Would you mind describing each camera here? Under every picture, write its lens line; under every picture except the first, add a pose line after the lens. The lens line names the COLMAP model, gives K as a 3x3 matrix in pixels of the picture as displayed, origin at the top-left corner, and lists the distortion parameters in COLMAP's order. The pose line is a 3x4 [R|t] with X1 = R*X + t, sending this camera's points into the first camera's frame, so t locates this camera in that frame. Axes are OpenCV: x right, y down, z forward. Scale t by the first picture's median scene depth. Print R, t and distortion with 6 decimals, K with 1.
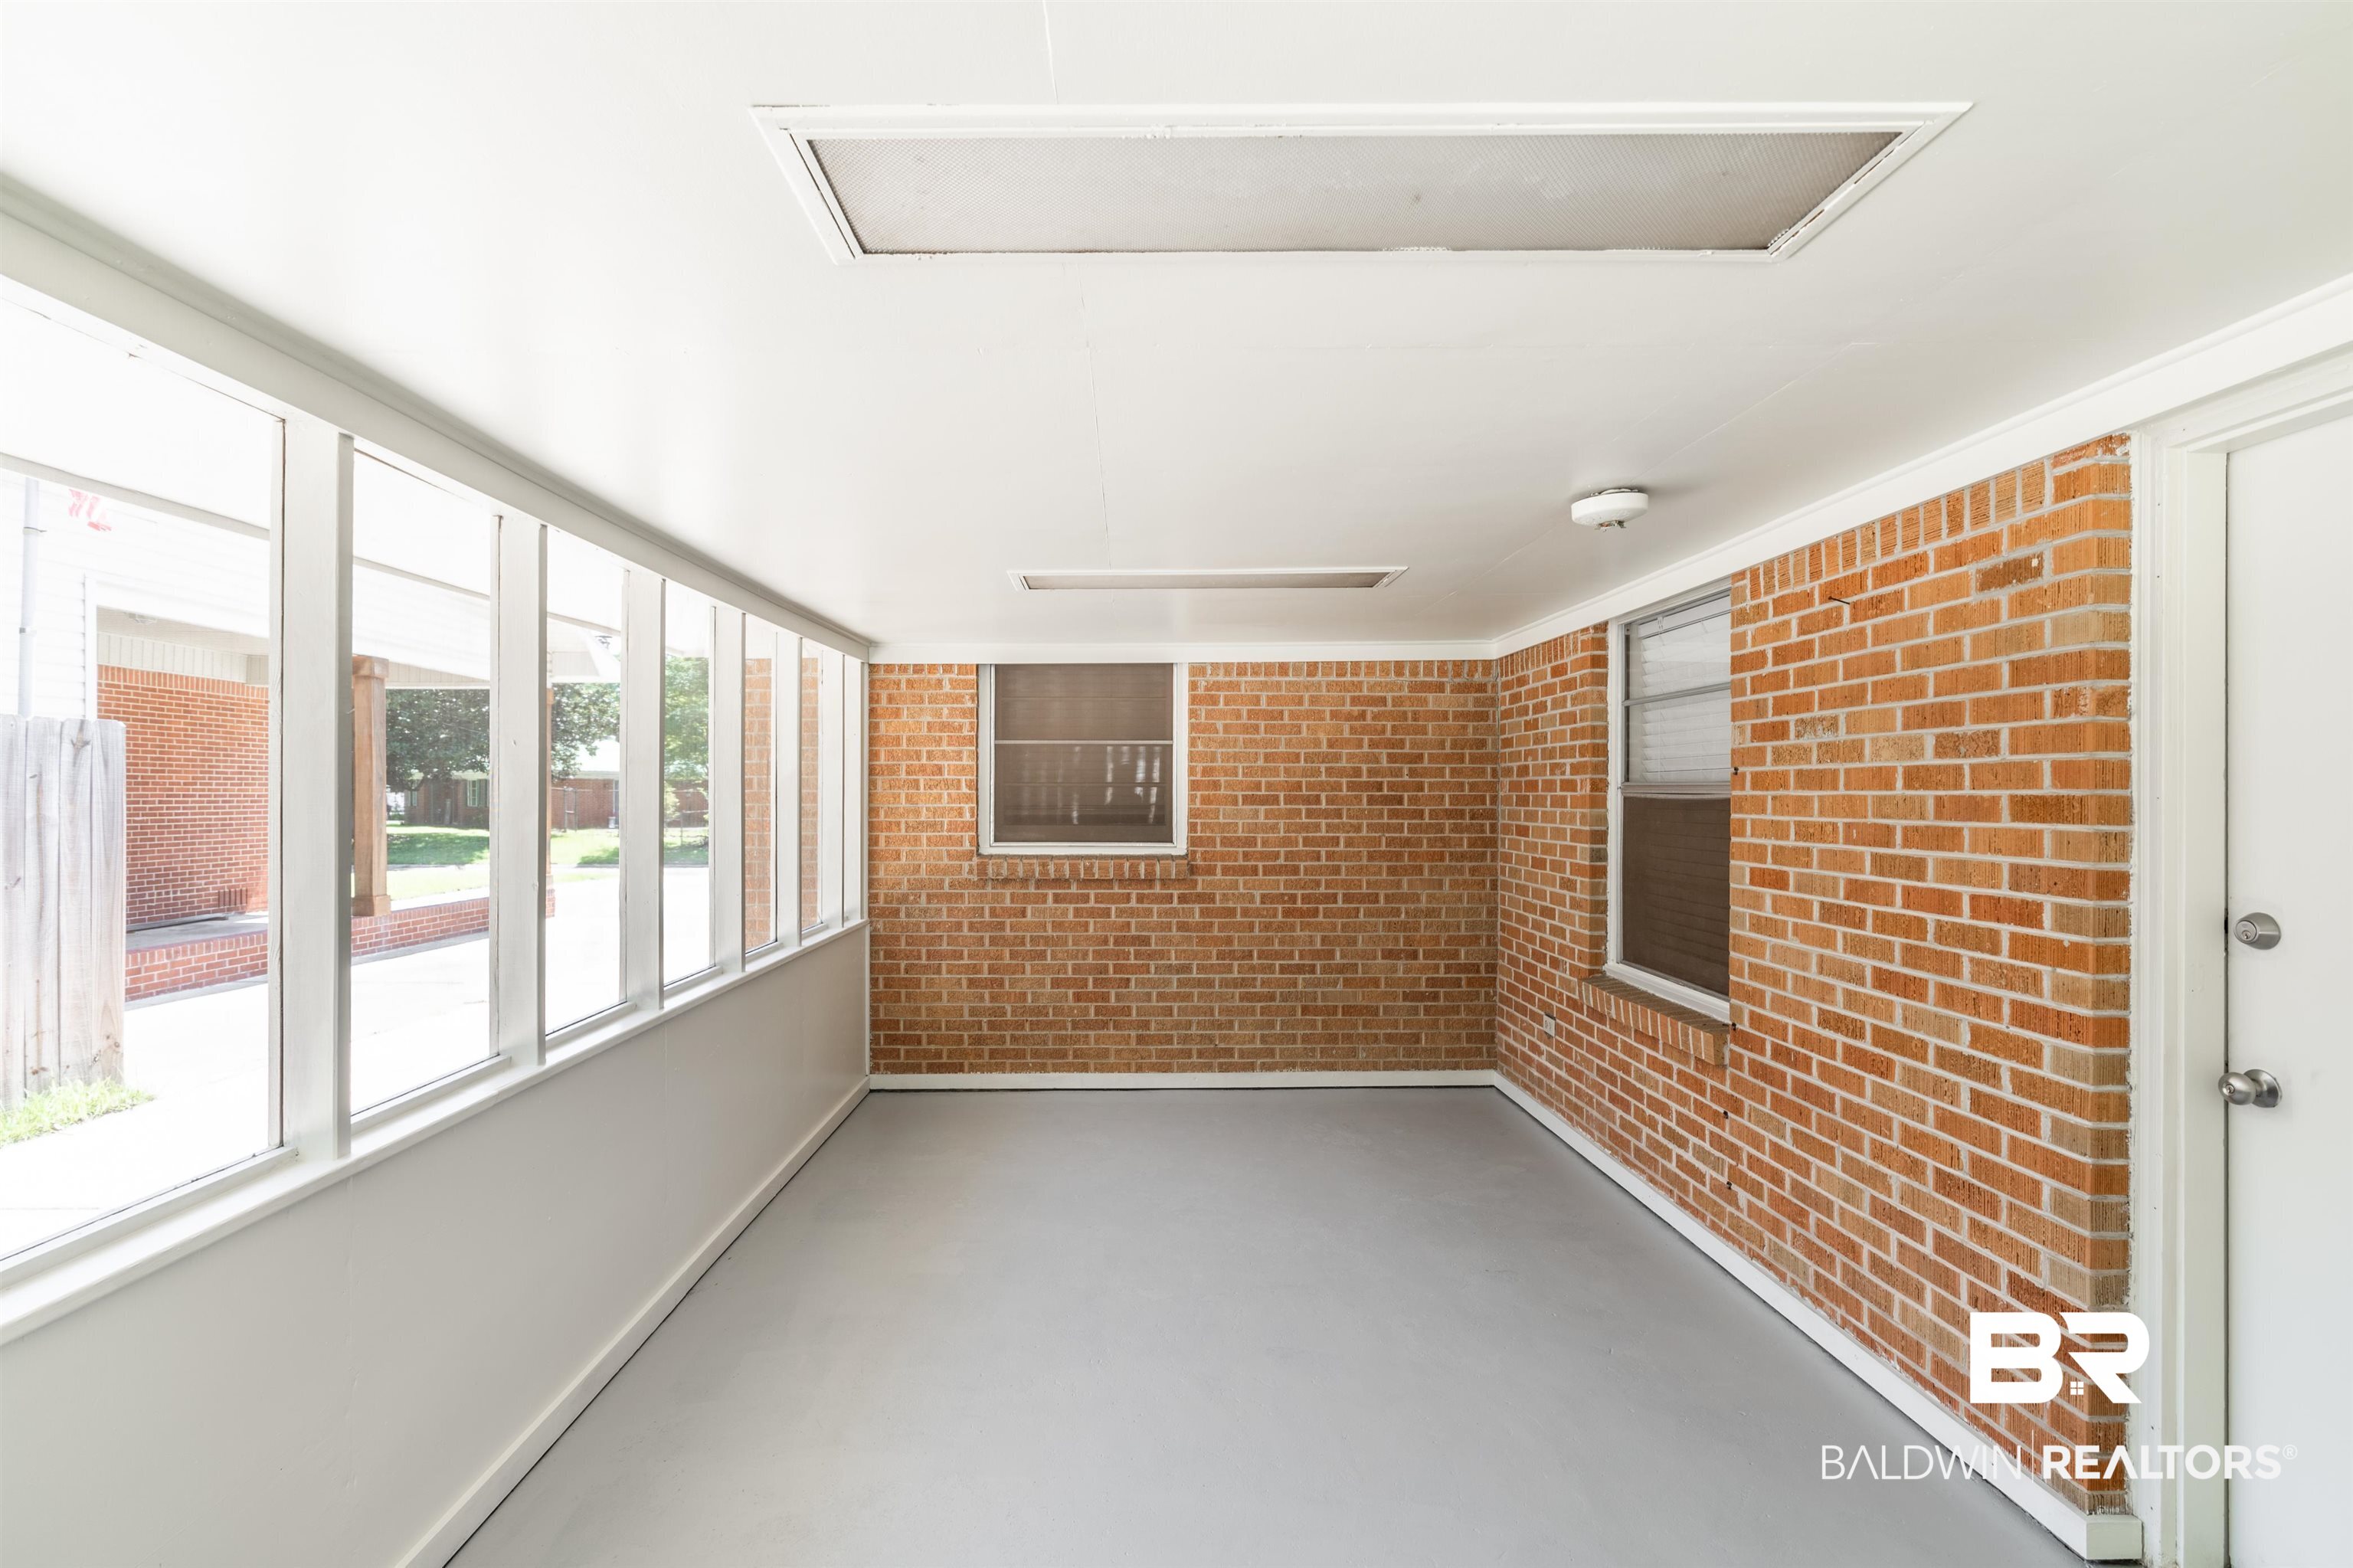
lens RADIAL K [[1108.8, 0, 1135.8], [0, 1108.8, 787.2], [0, 0, 1]] dist [-0.014713, 0.006194]
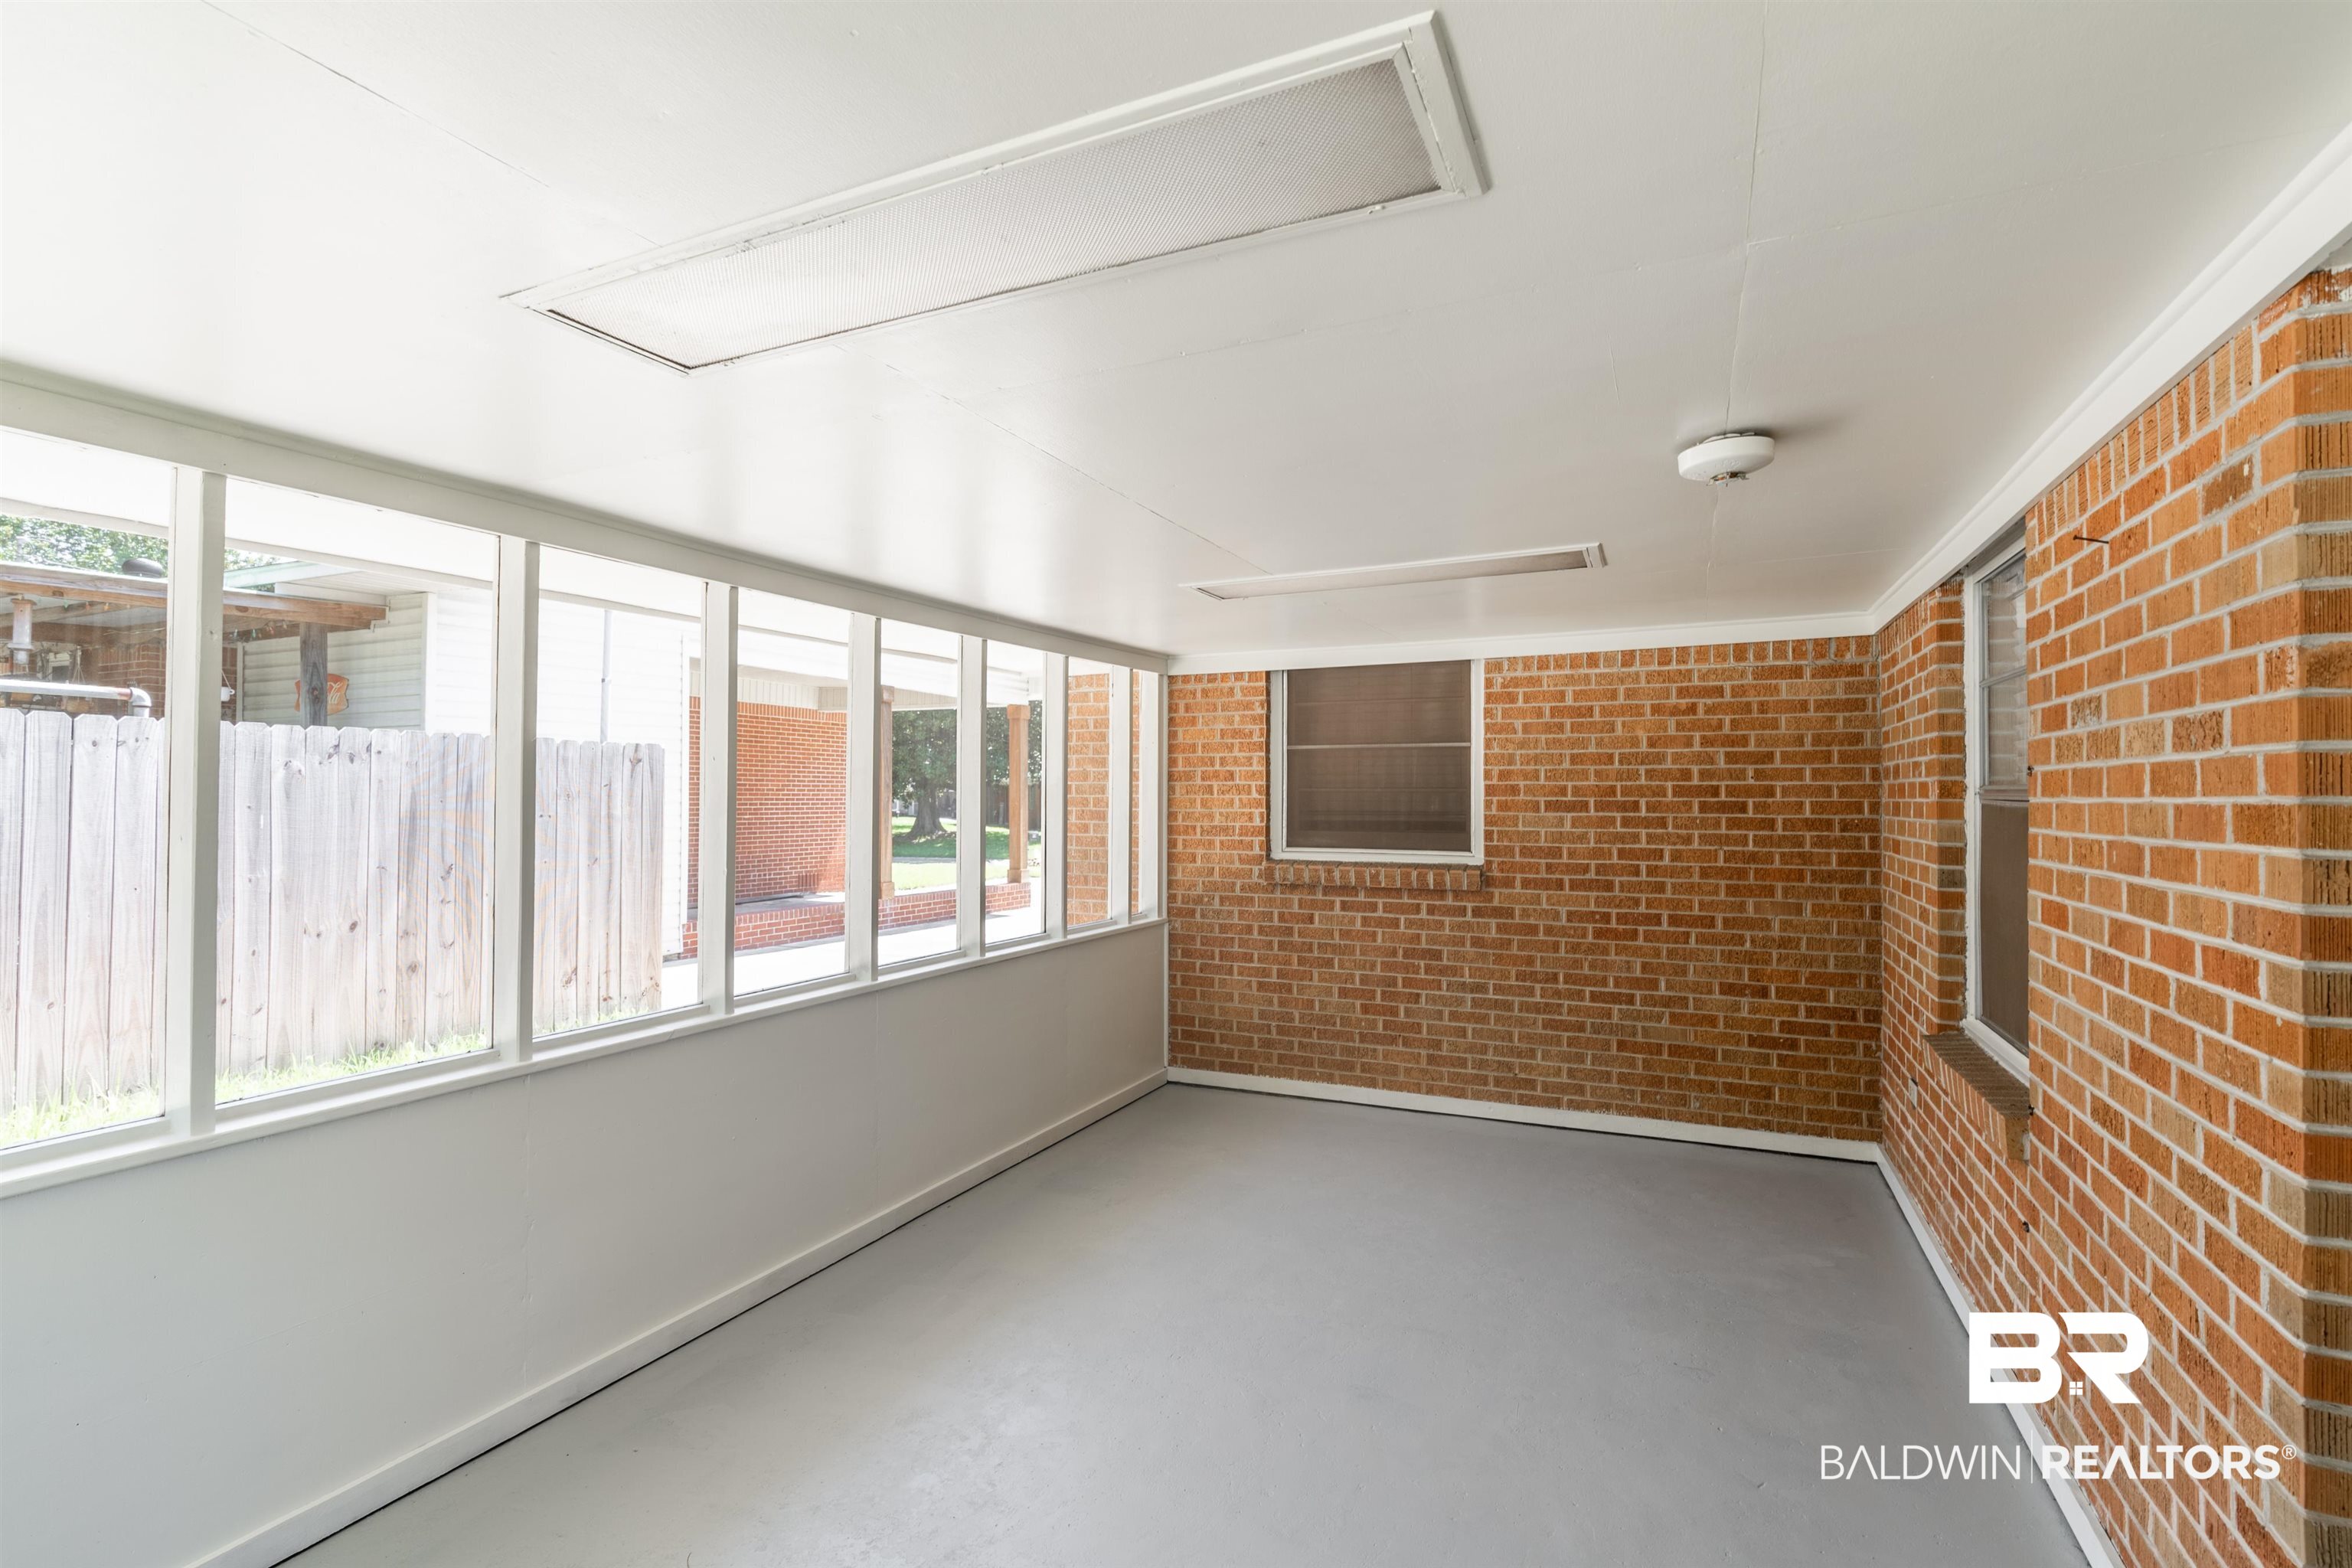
lens RADIAL K [[1108.3, 0, 1087.1], [0, 1108.3, 766.0], [0, 0, 1]] dist [-0.014713, 0.006194]
pose [[0.895556, -0.011547, -0.444799, 0.294962], [0.001025, 0.999714, -0.023889, -0.000549], [0.444948, 0.020938, 0.895312, 0.035845]]
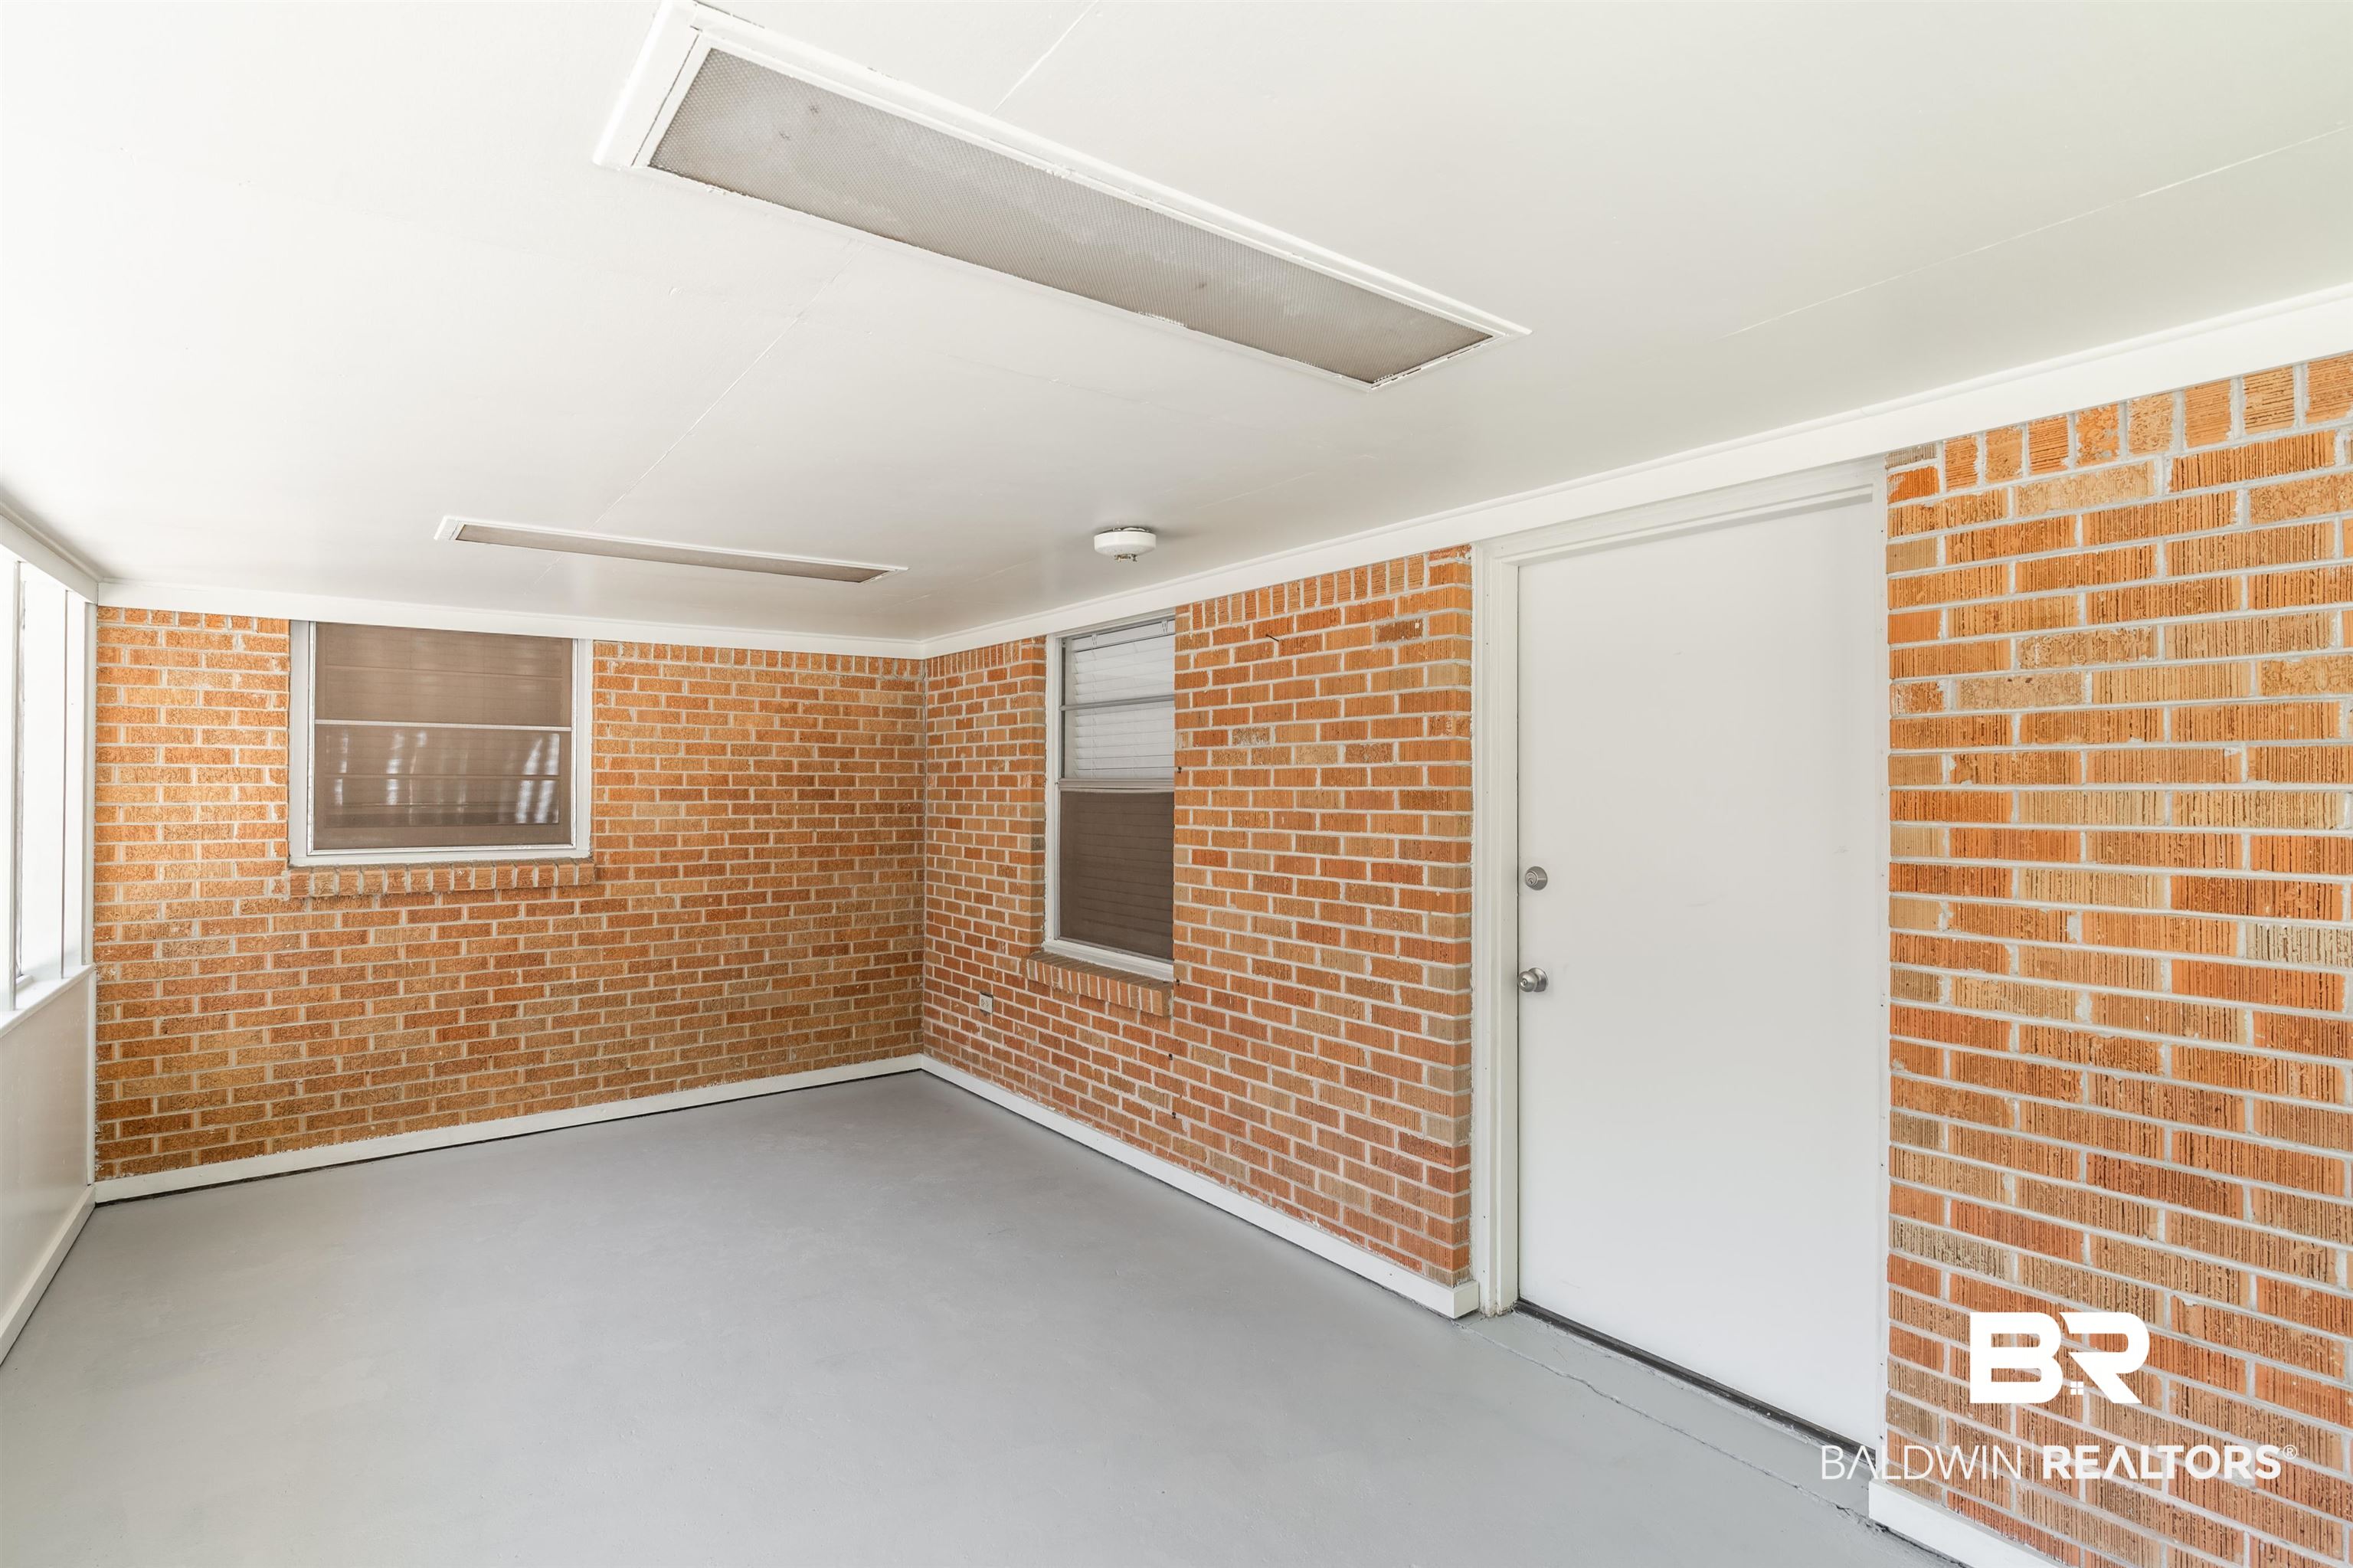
lens RADIAL K [[1108.8, 0, 1169.1], [0, 1108.8, 772.1], [0, 0, 1]] dist [-0.014713, 0.006194]
pose [[0.802890, 0.009137, 0.596057, -0.198901], [-0.004206, 0.999944, -0.009662, -0.000655], [-0.596113, 0.005251, 0.802884, 0.035327]]
